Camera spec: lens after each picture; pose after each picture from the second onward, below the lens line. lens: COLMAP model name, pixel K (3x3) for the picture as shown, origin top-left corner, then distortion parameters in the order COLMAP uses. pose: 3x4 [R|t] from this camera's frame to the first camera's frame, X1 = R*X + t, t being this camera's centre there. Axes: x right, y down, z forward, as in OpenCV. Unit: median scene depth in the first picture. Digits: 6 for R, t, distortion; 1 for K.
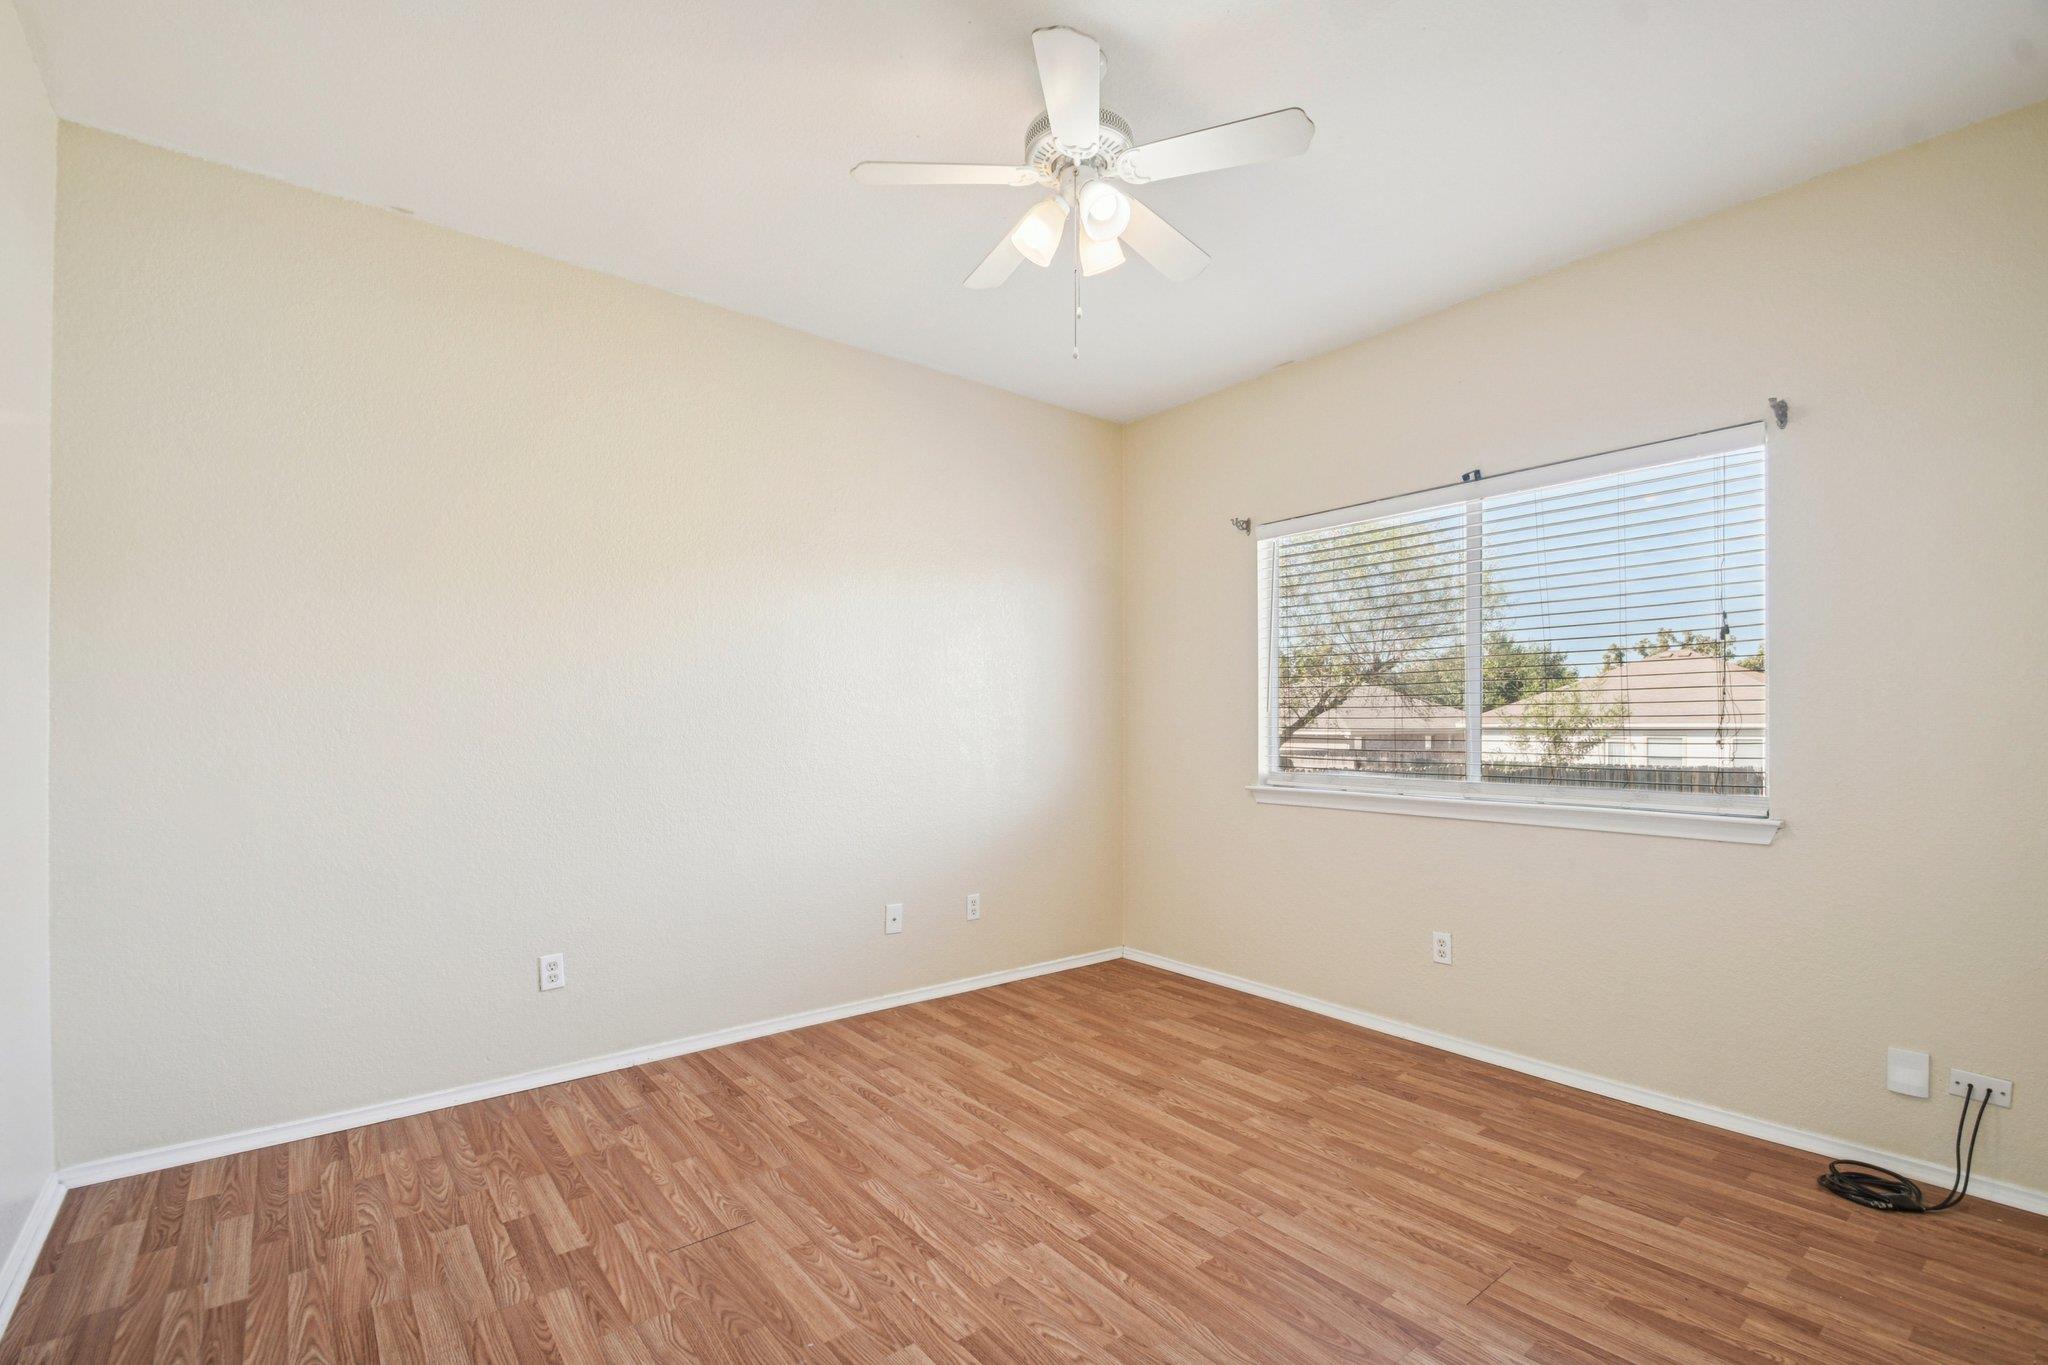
lens RADIAL K [[907.5, 0, 1017.1], [0, 907.5, 714.2], [0, 0, 1]] dist [0.011115, -0.013494]
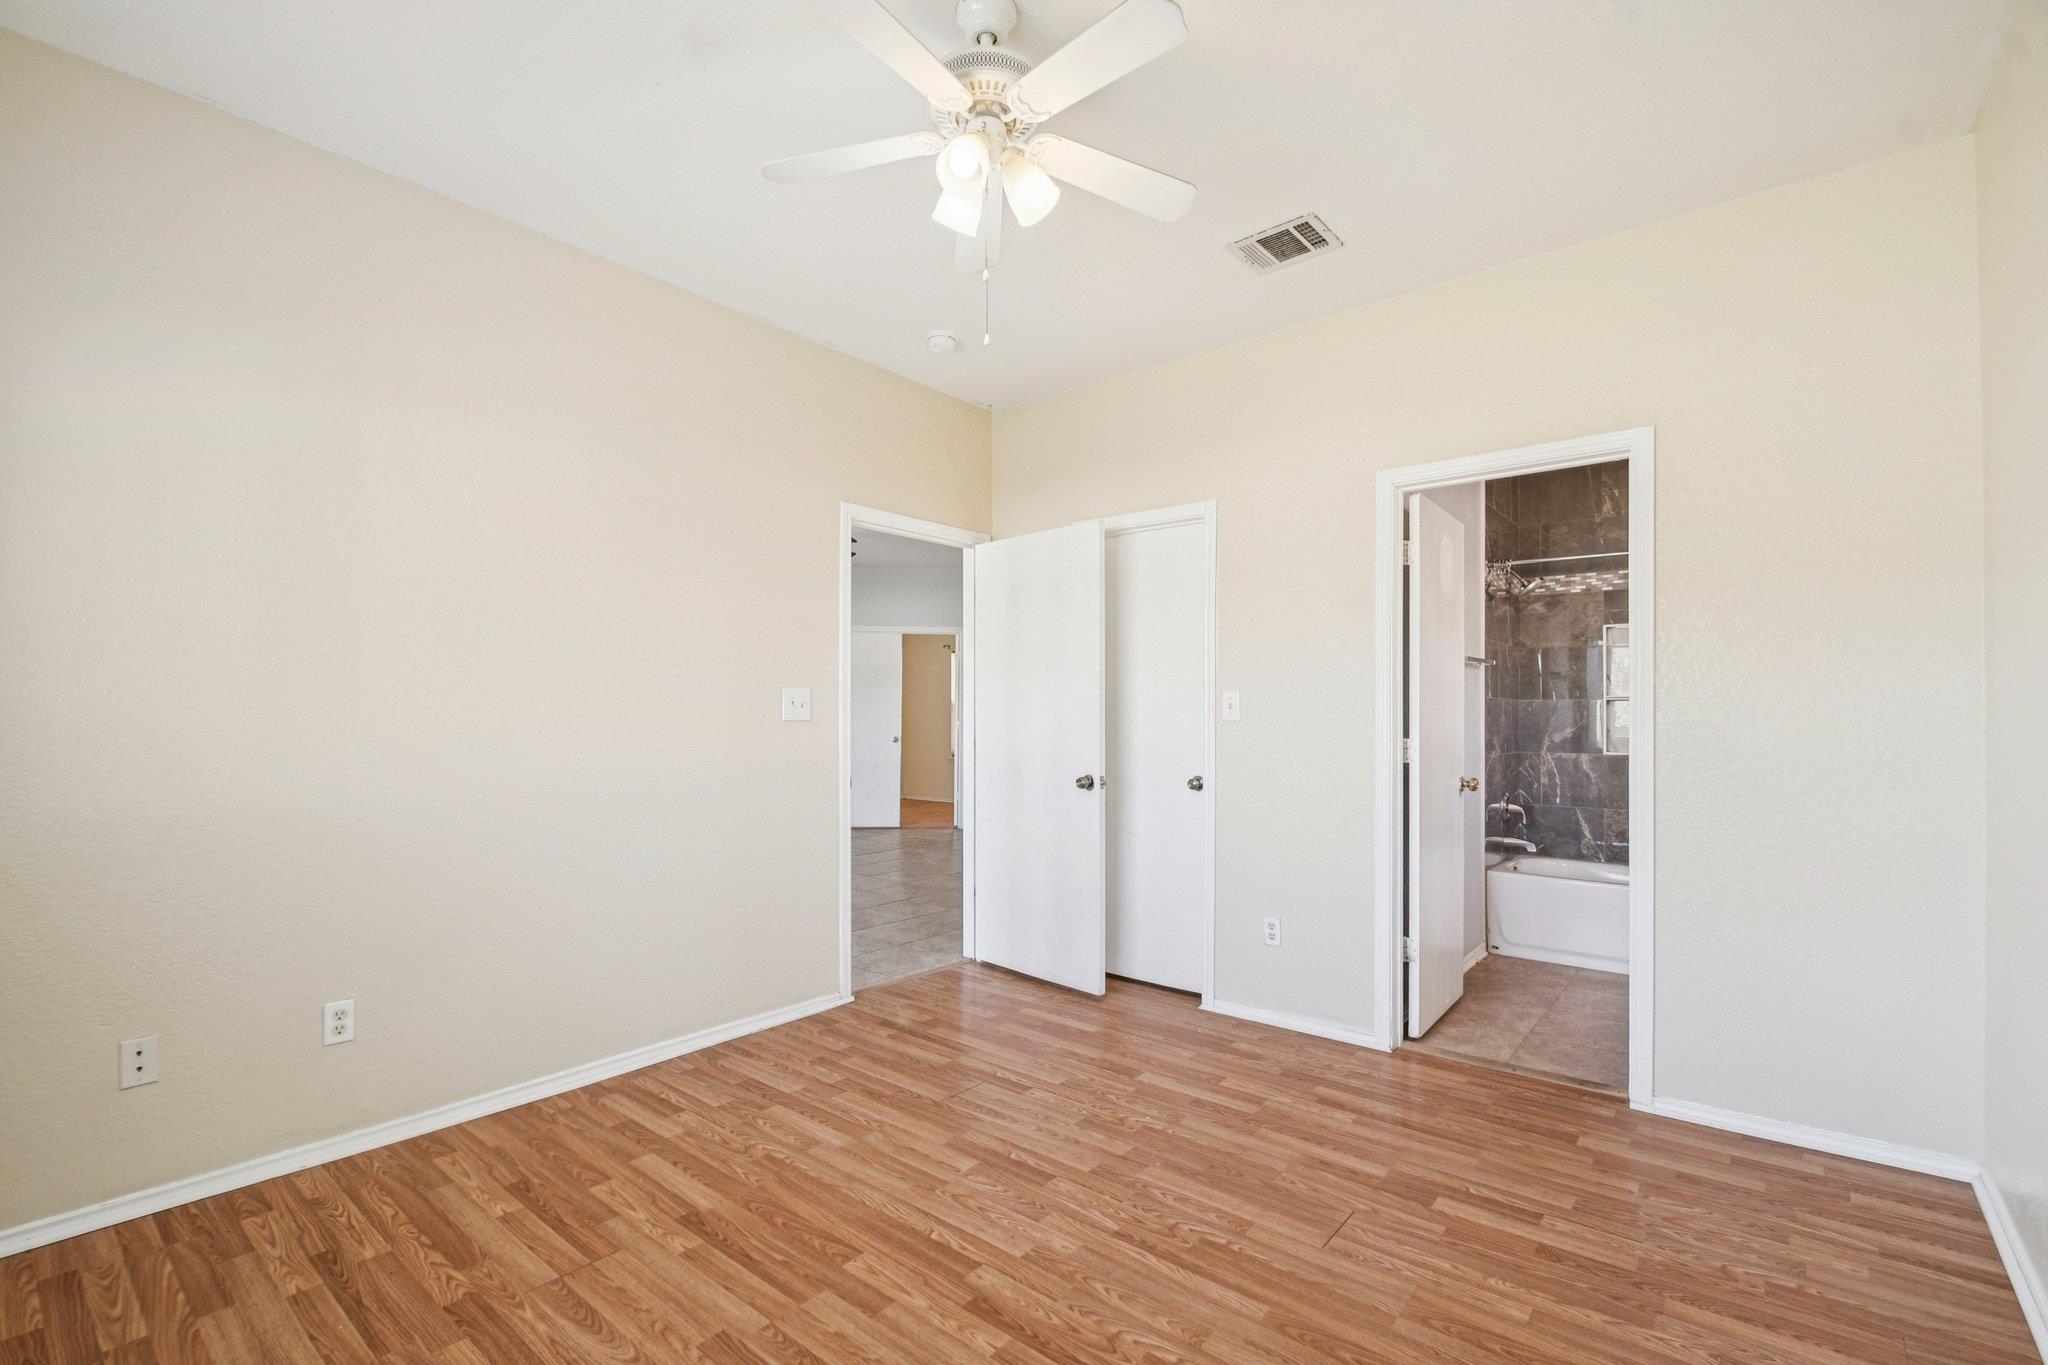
lens RADIAL K [[907.5, 0, 1017.1], [0, 907.5, 714.2], [0, 0, 1]] dist [0.011115, -0.013494]
pose [[-0.979384, -0.005063, -0.201946, 0.228037], [-0.002980, 0.999939, -0.010616, 0.014741], [0.201988, -0.009795, -0.979339, 1.962841]]
